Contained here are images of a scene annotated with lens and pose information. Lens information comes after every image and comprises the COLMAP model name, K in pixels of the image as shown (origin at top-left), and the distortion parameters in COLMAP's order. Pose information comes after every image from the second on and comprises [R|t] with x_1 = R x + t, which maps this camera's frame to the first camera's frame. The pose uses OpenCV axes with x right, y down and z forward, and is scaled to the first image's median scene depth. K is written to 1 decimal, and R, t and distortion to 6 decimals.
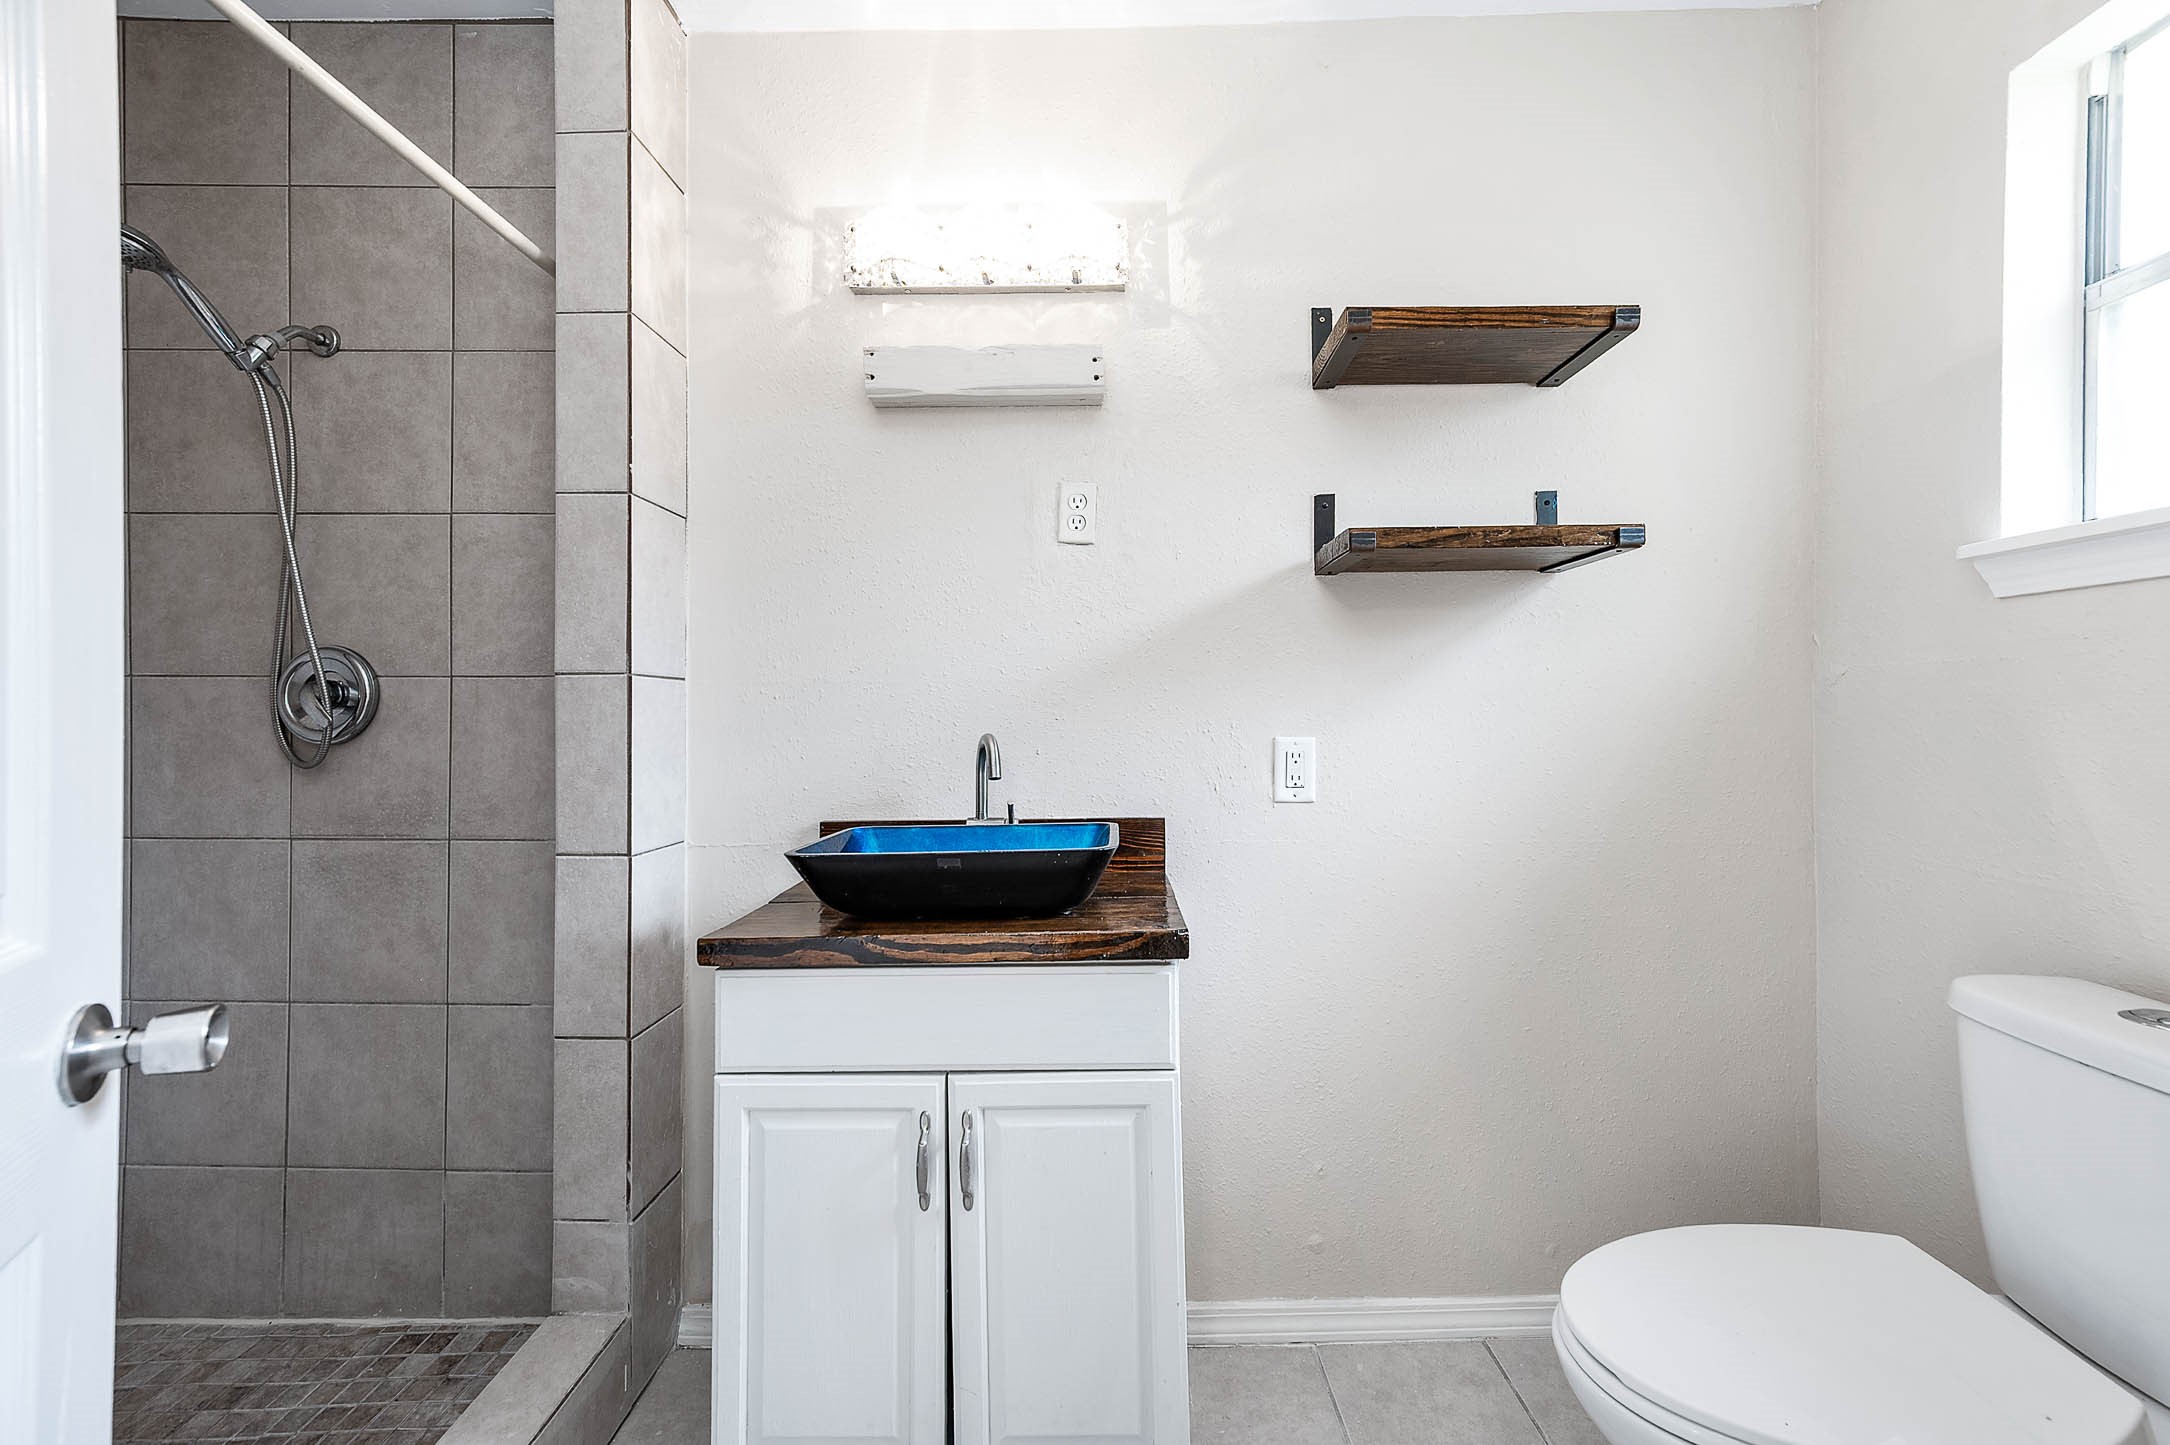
lens RADIAL K [[861.1, 0, 1089.3], [0, 861.1, 726.1], [0, 0, 1]] dist [0.013999, 0.000140]
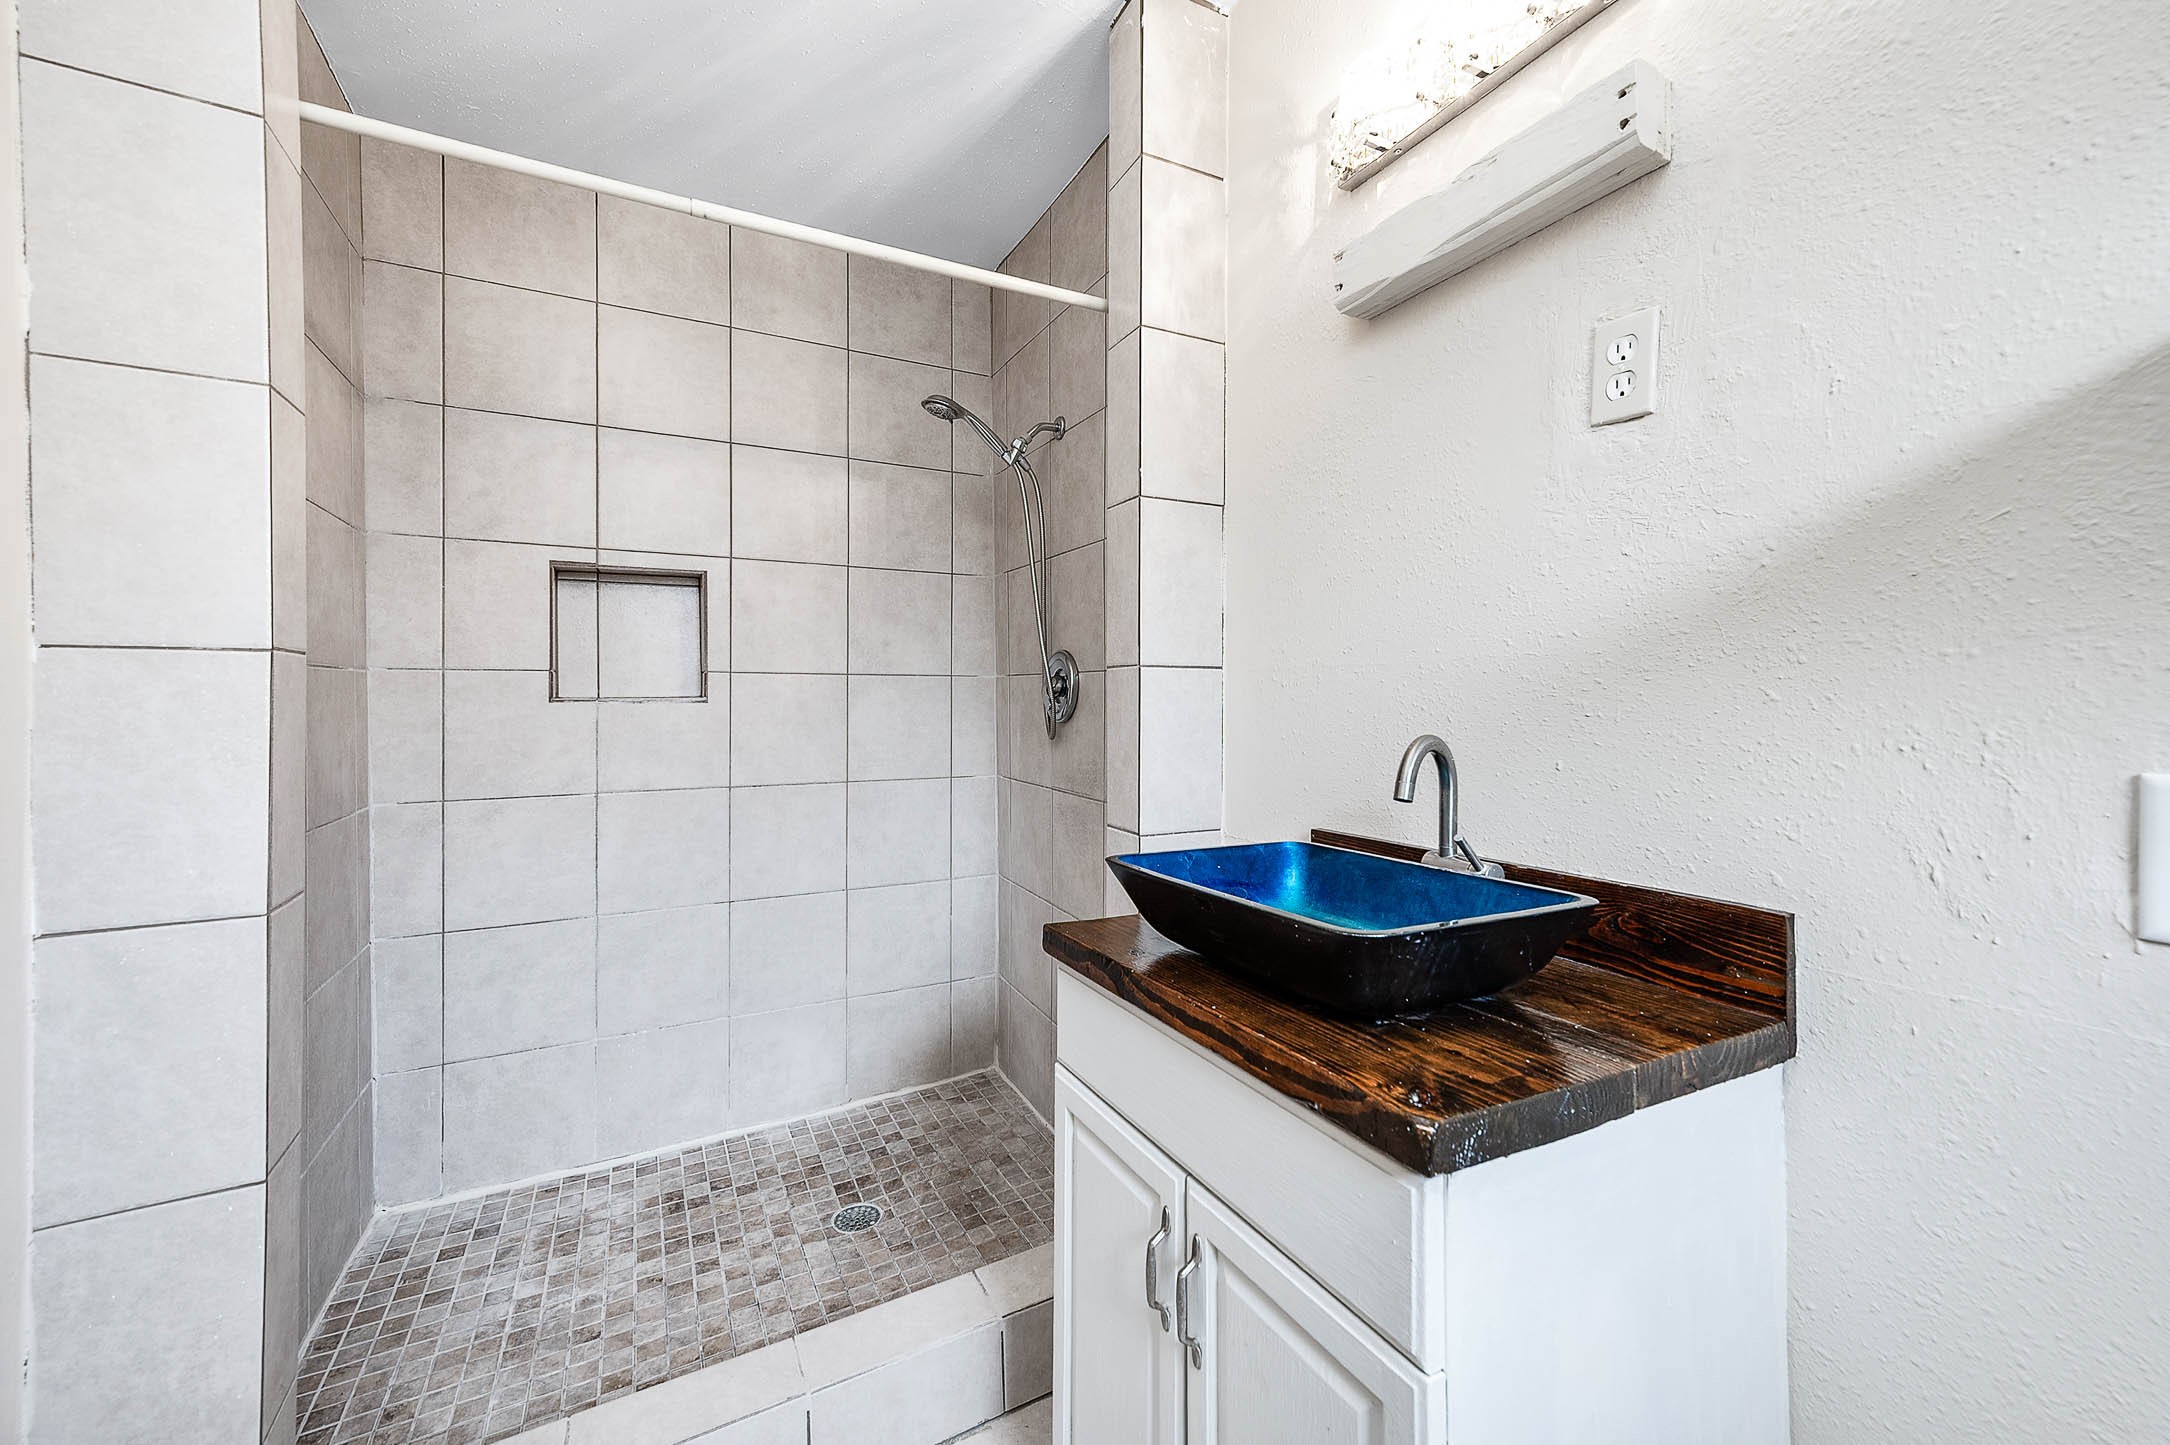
lens RADIAL K [[855.5, 0, 1085.9], [0, 855.5, 708.9], [0, 0, 1]] dist [0.010163, 0.000066]
pose [[0.484389, 0.013869, -0.874743, 0.331552], [-0.008966, 0.999901, 0.010889, -0.016041], [0.874807, 0.002568, 0.484465, 0.394620]]
